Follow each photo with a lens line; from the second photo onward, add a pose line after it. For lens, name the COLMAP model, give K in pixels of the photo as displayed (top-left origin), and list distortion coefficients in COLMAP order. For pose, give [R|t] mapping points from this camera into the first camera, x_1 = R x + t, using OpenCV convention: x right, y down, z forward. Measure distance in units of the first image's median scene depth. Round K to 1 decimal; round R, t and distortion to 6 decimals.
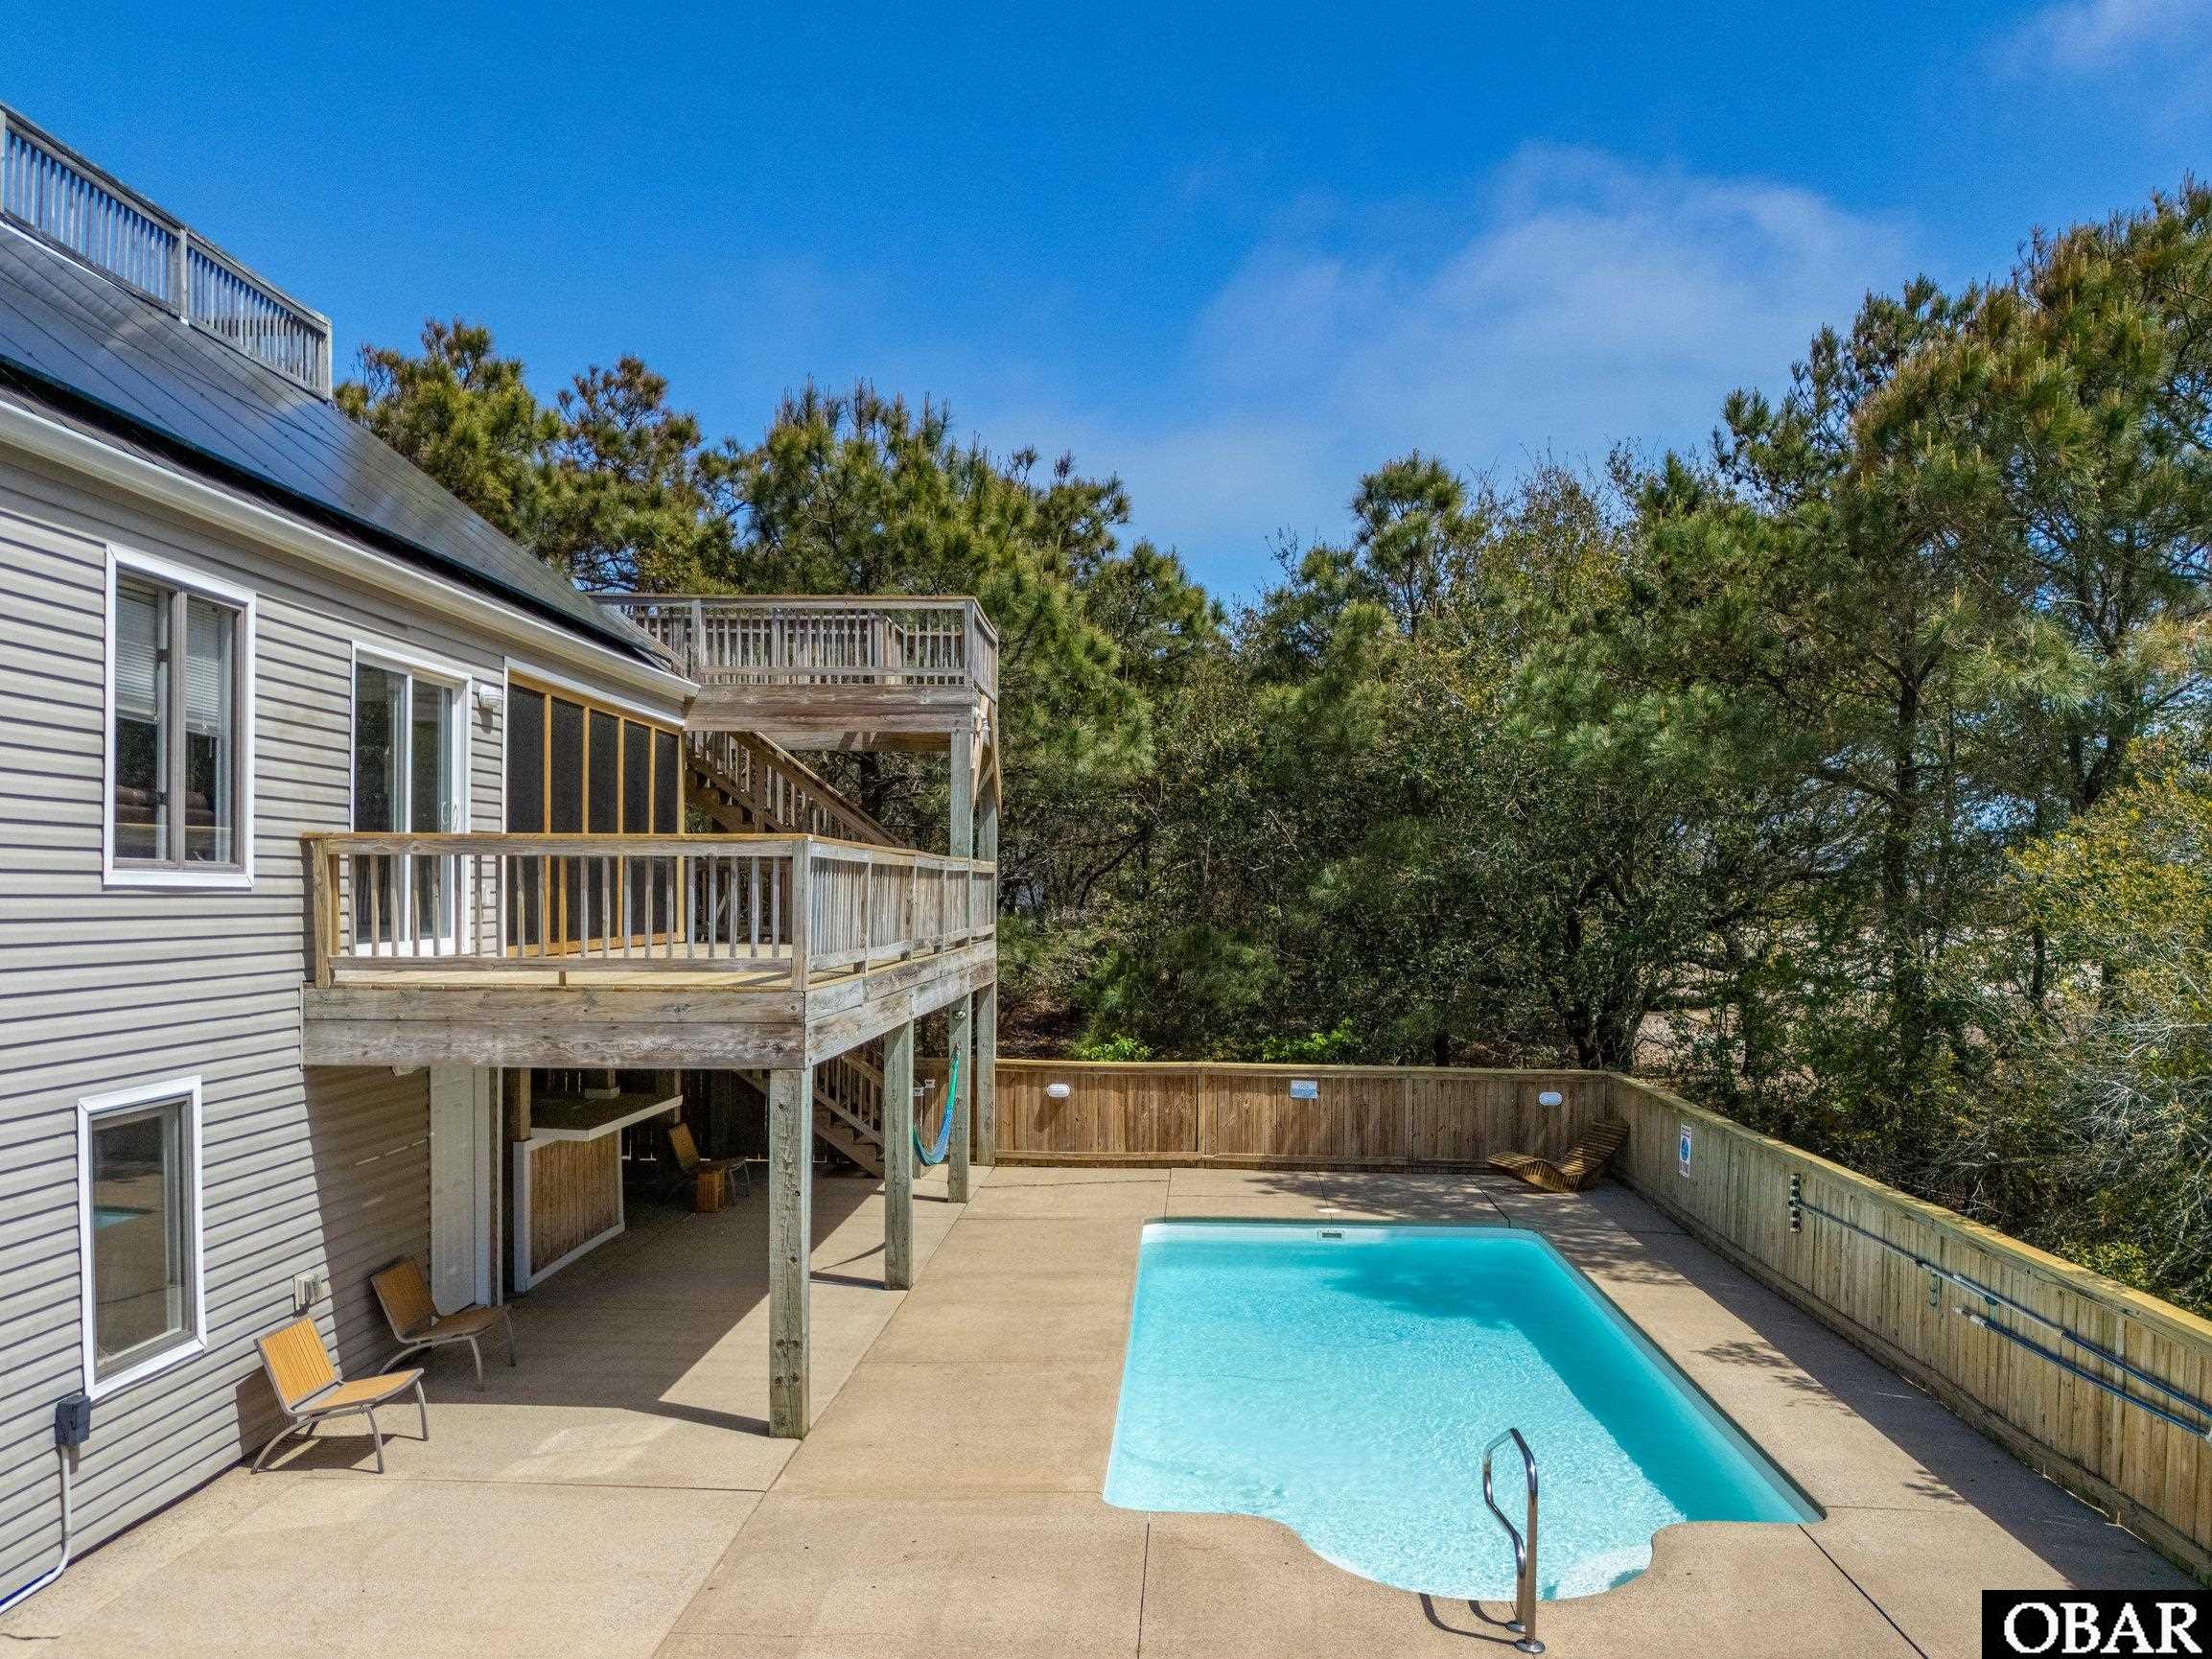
lens RADIAL K [[1774.8, 0, 1174.5], [0, 1774.8, 961.3], [0, 0, 1]] dist [0.010162, -0.002784]
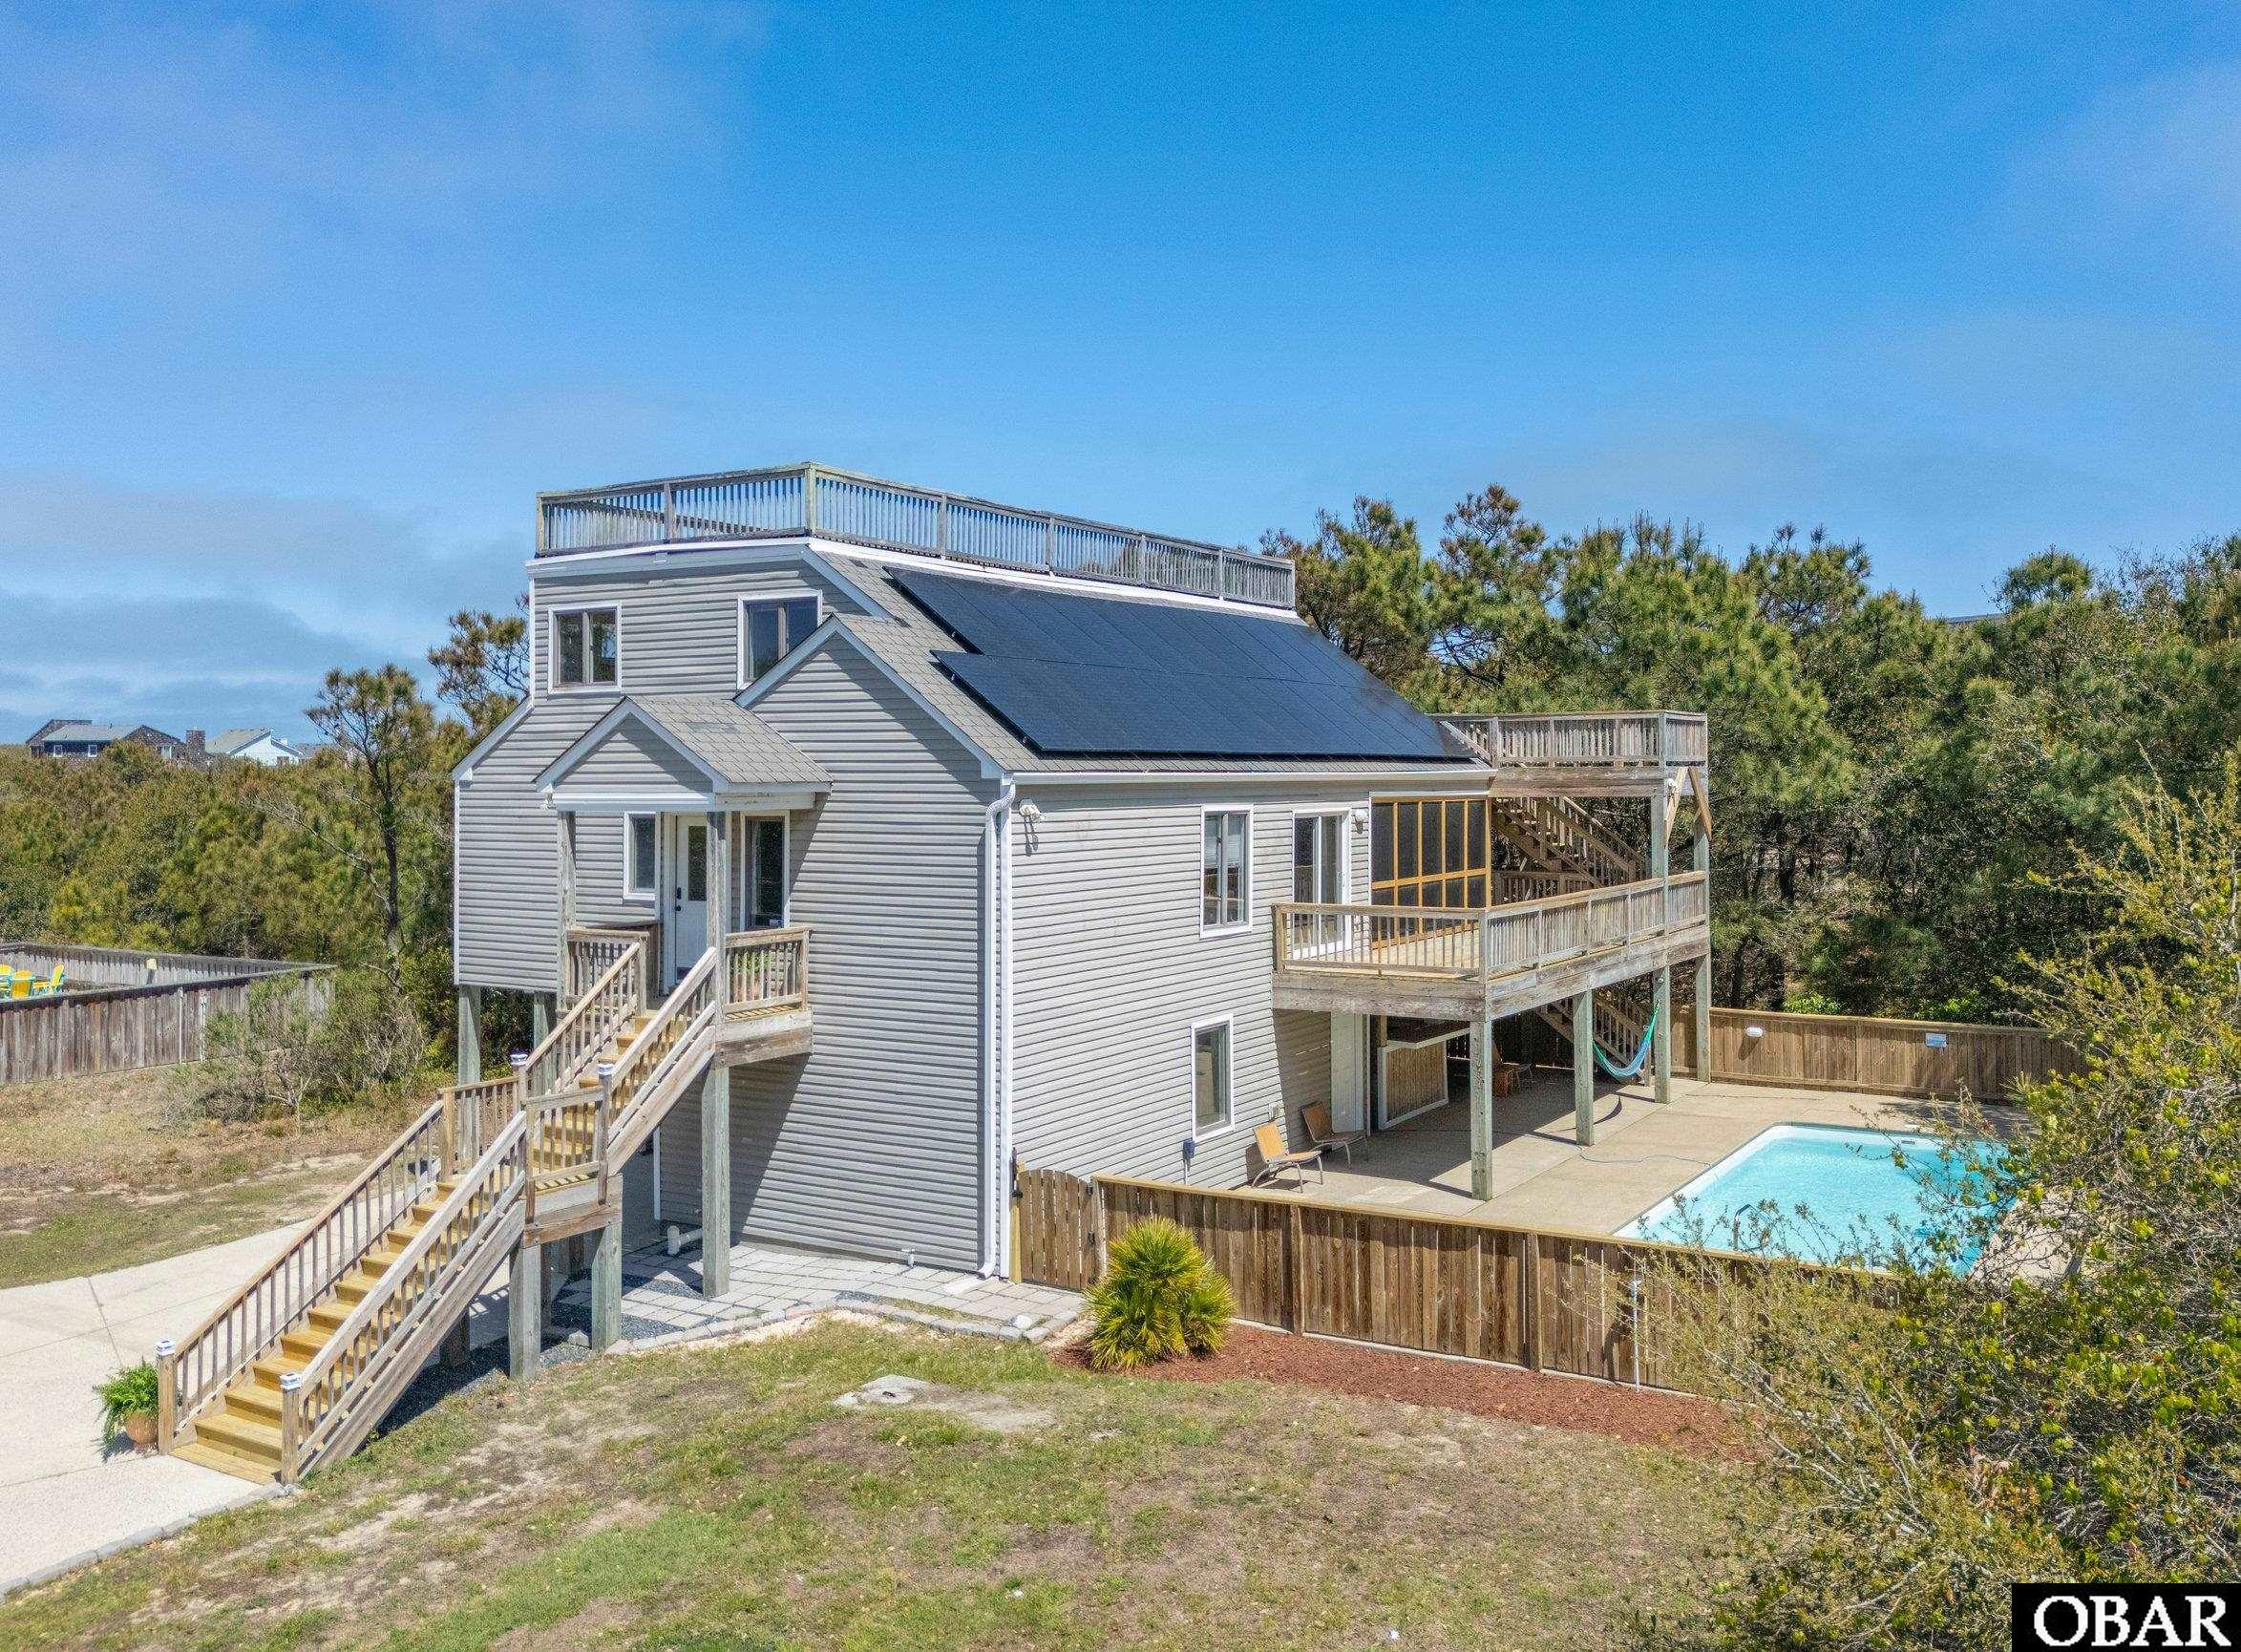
lens RADIAL K [[1956.5, 0, 1127.2], [0, 1956.5, 725.4], [0, 0, 1]] dist [0.004546, -0.014860]
pose [[0.854822, -0.027631, -0.518186, 0.345032], [-0.004773, 0.998121, -0.061096, -0.078758], [0.518900, 0.054699, 0.853083, -0.654644]]
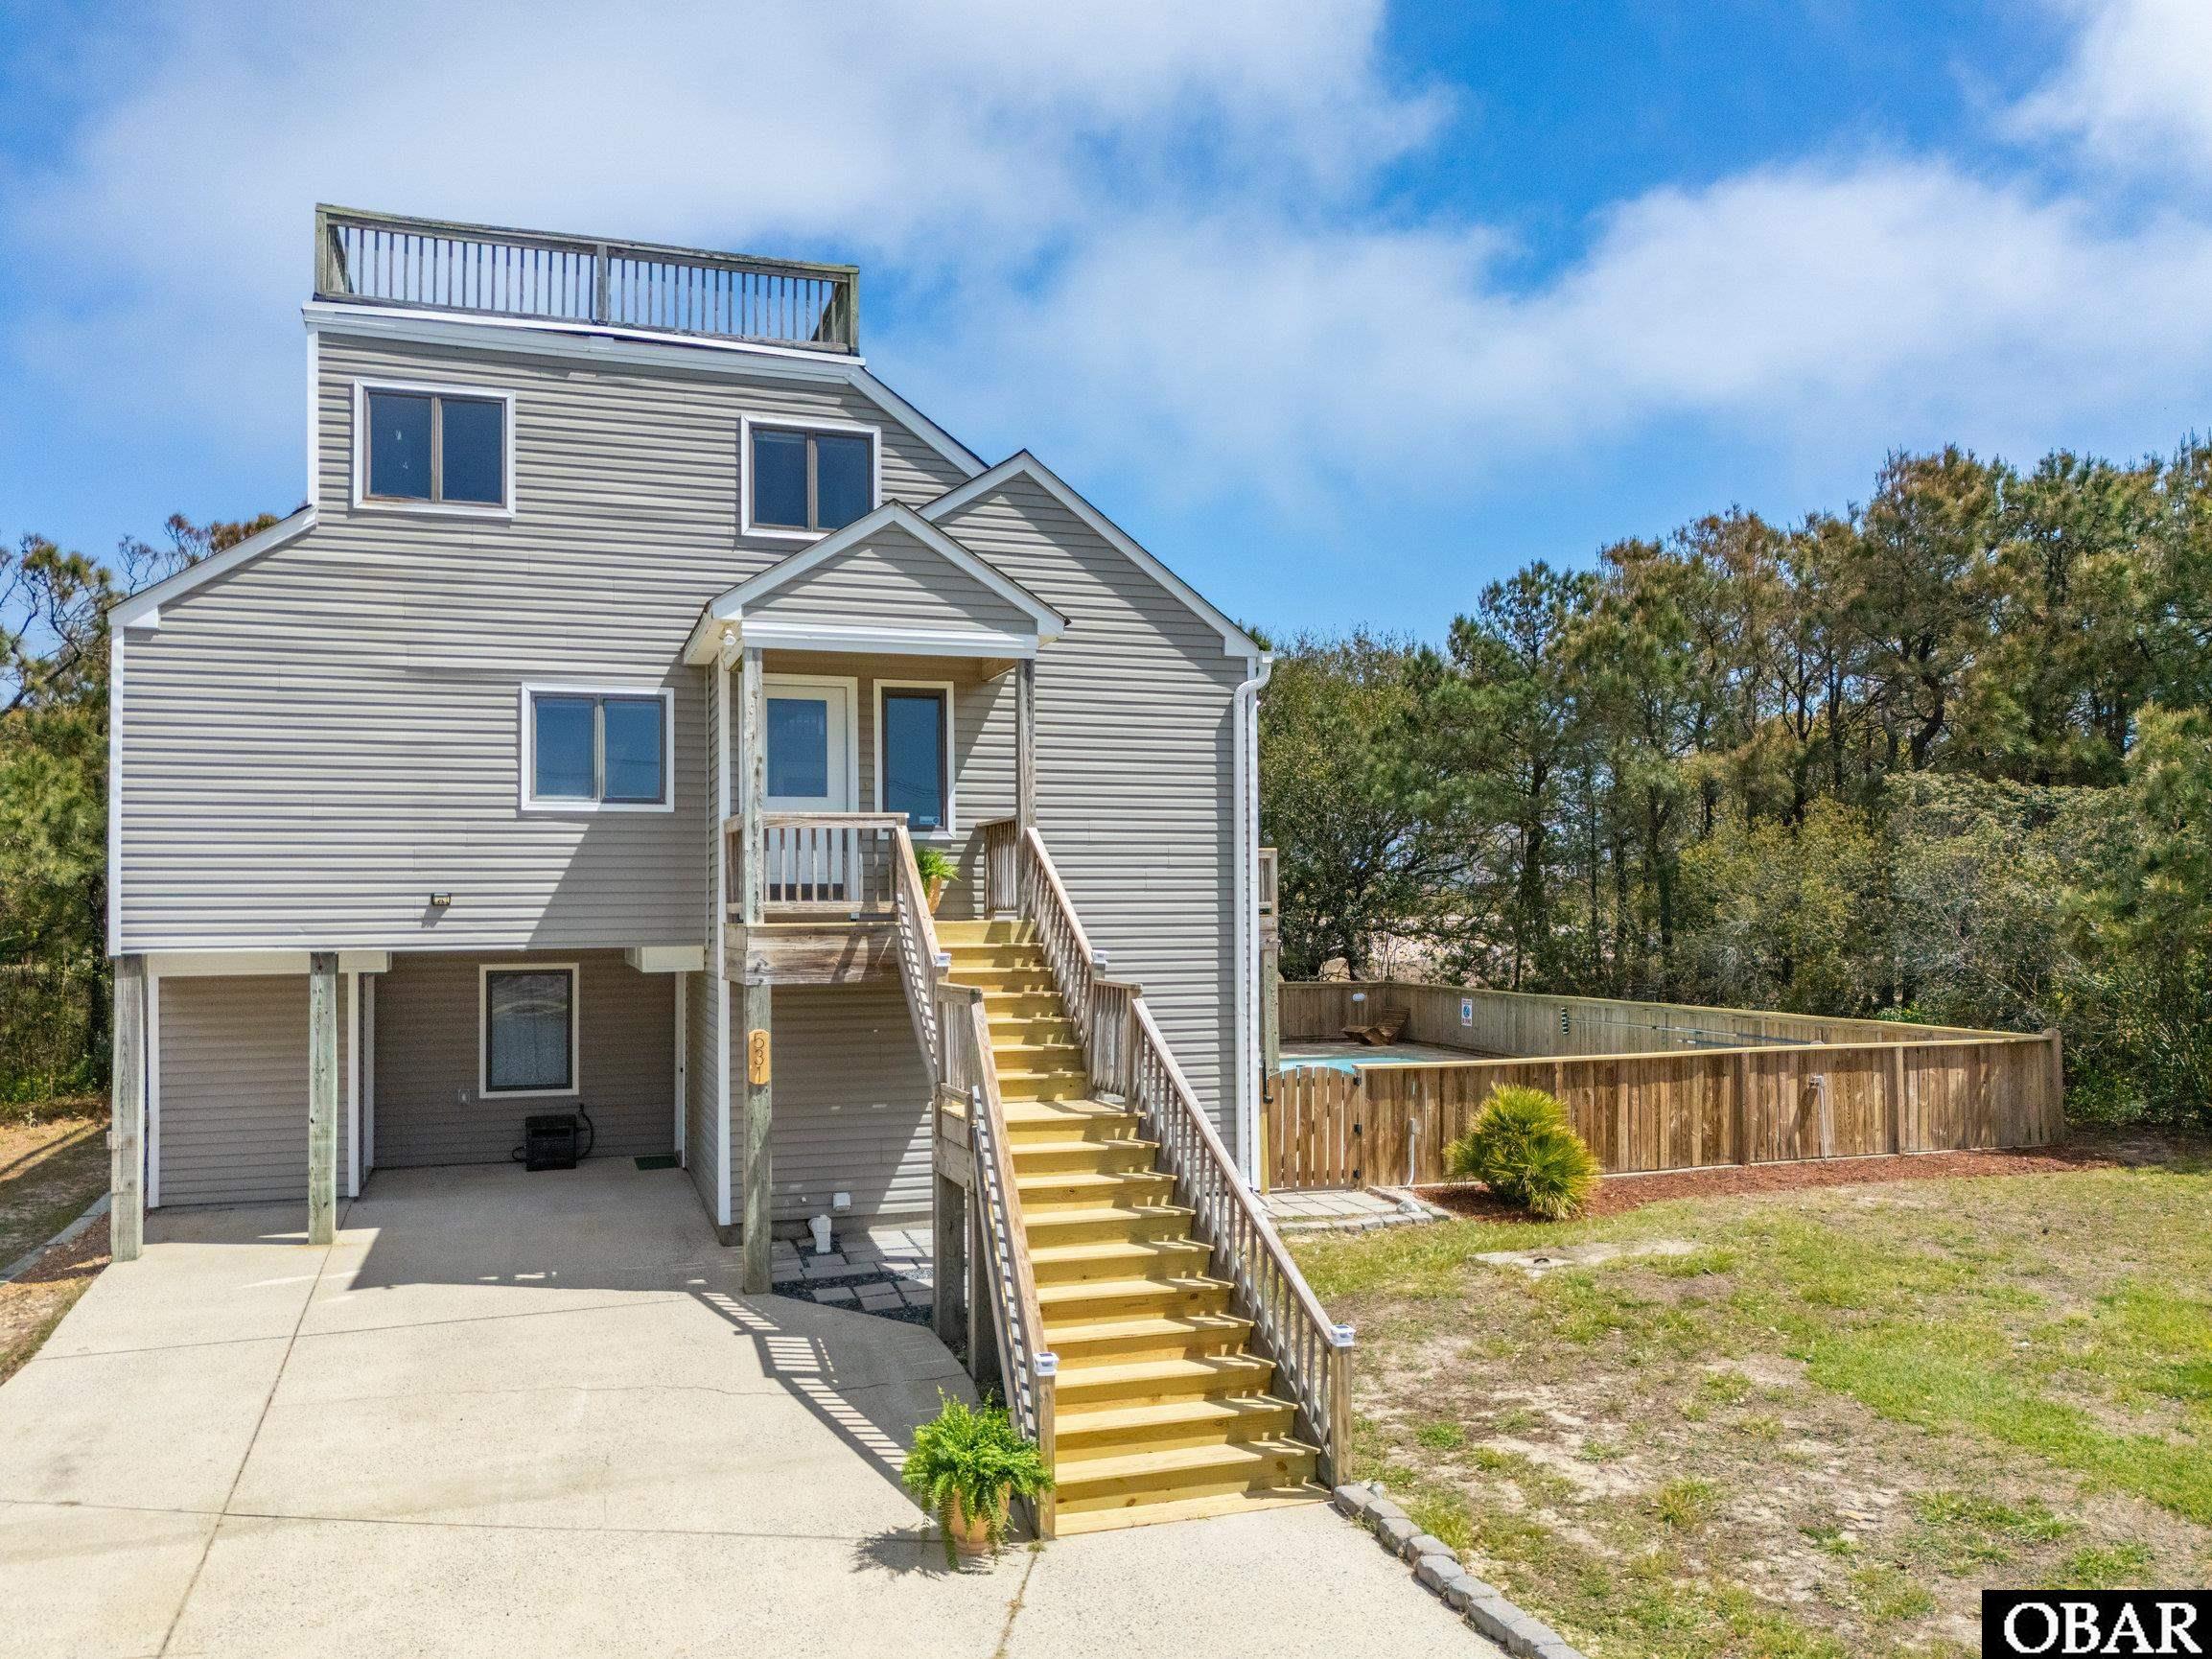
lens RADIAL K [[1764.1, 0, 1113.6], [0, 1764.1, 870.0], [0, 0, 1]] dist [-0.004563, -0.000233]
pose [[0.938064, -0.008615, 0.346354, -0.648887], [0.029038, 0.998128, -0.053821, 0.040114], [-0.345242, 0.060545, 0.936559, -0.585184]]
